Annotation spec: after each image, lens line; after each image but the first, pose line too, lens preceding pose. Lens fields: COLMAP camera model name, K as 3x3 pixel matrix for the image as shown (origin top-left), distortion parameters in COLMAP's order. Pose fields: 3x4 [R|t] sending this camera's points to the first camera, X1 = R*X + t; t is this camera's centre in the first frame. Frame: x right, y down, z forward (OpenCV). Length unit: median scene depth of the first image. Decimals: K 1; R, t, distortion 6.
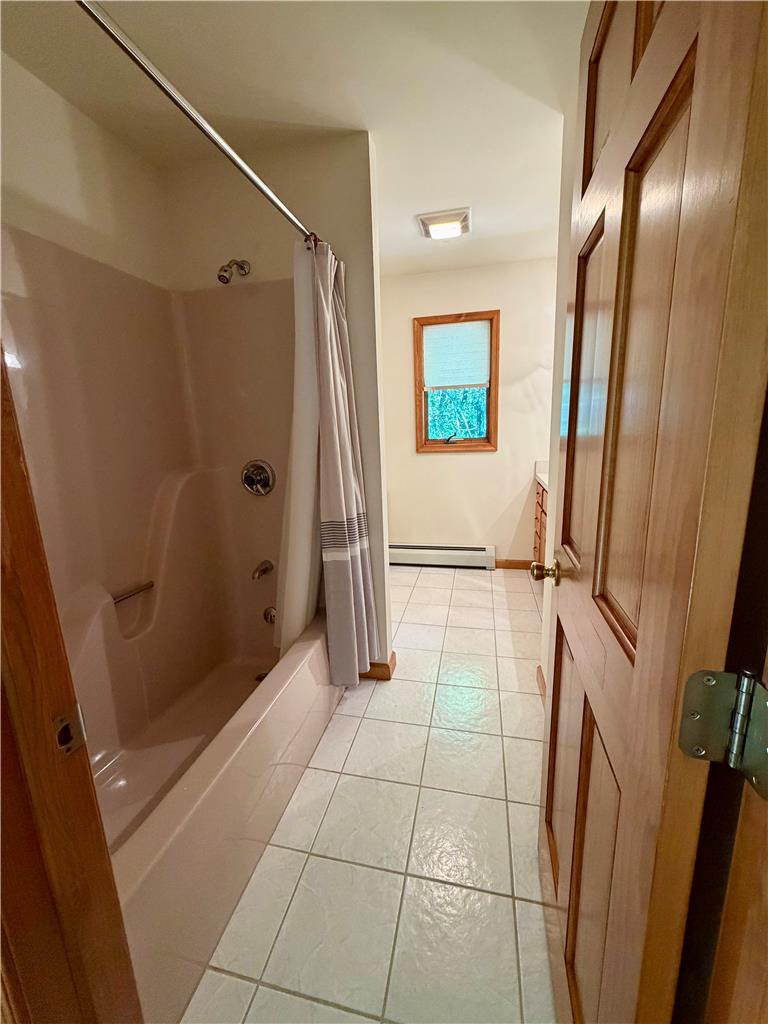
lens RADIAL K [[409.2, 0, 384.6], [0, 409.2, 510.6], [0, 0, 1]] dist [-0.006063, 0.000812]
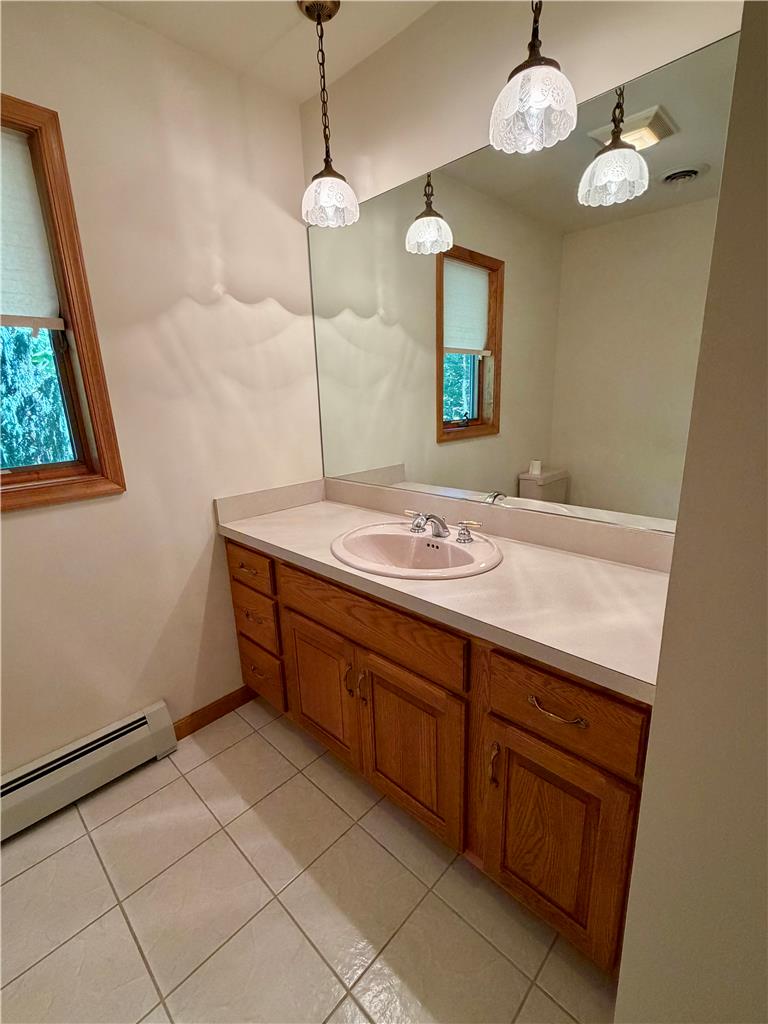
lens RADIAL K [[448.7, 0, 385.1], [0, 448.7, 511.4], [0, 0, 1]] dist [-0.003337, -0.000534]
pose [[0.511193, -0.195174, 0.837012, 0.027591], [0.187974, 0.975686, 0.112707, -0.127227], [-0.838658, 0.099722, 0.535452, 0.539991]]
